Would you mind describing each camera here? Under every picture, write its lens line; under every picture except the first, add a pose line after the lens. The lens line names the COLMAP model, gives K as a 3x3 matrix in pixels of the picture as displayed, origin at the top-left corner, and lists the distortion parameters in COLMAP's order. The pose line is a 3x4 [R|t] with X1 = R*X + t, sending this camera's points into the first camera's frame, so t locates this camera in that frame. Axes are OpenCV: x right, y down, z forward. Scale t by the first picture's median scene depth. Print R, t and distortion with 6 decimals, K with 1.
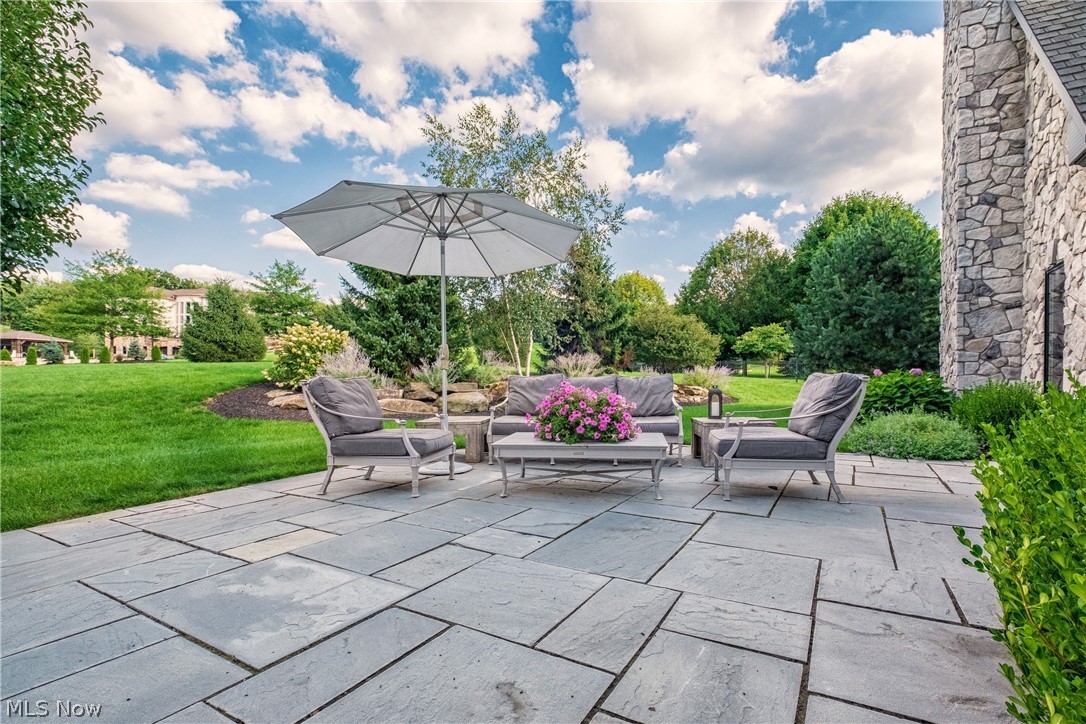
lens RADIAL K [[487.3, 0, 585.2], [0, 487.3, 378.3], [0, 0, 1]] dist [-0.002658, -0.000456]
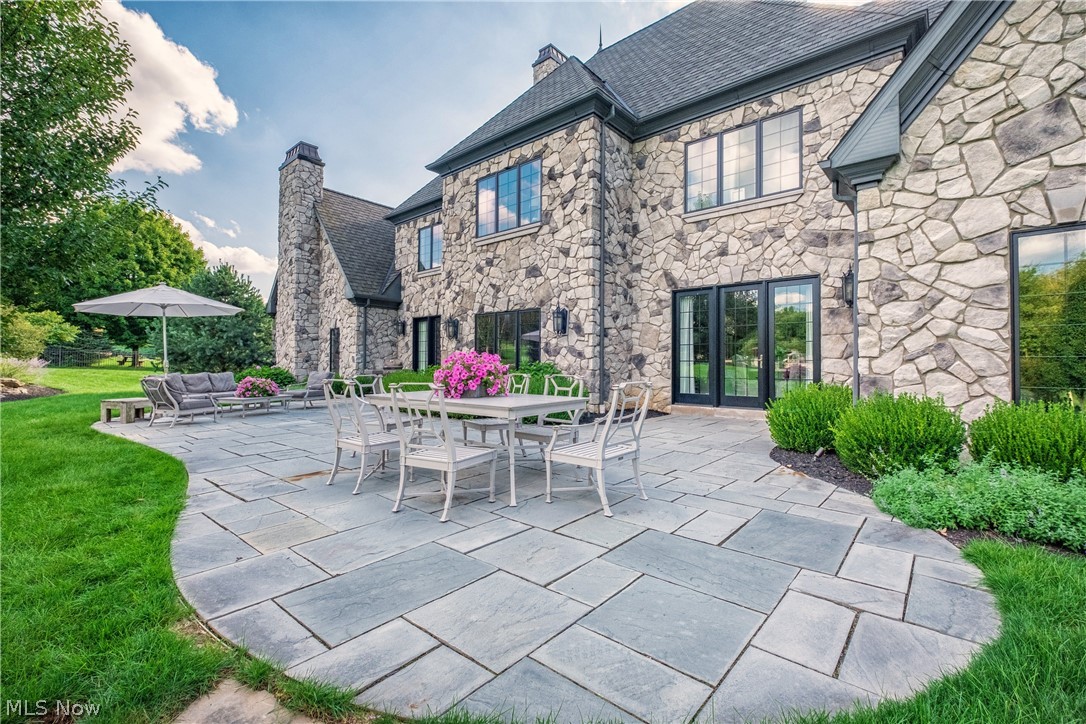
lens RADIAL K [[475.1, 0, 543.0], [0, 475.1, 362.0], [0, 0, 1]] dist [-0.000287, 0.000017]
pose [[0.221768, 0.001985, 0.975097, -1.087343], [-0.000130, 0.999998, -0.002006, -0.033175], [-0.975099, 0.000318, 0.221768, -0.571473]]
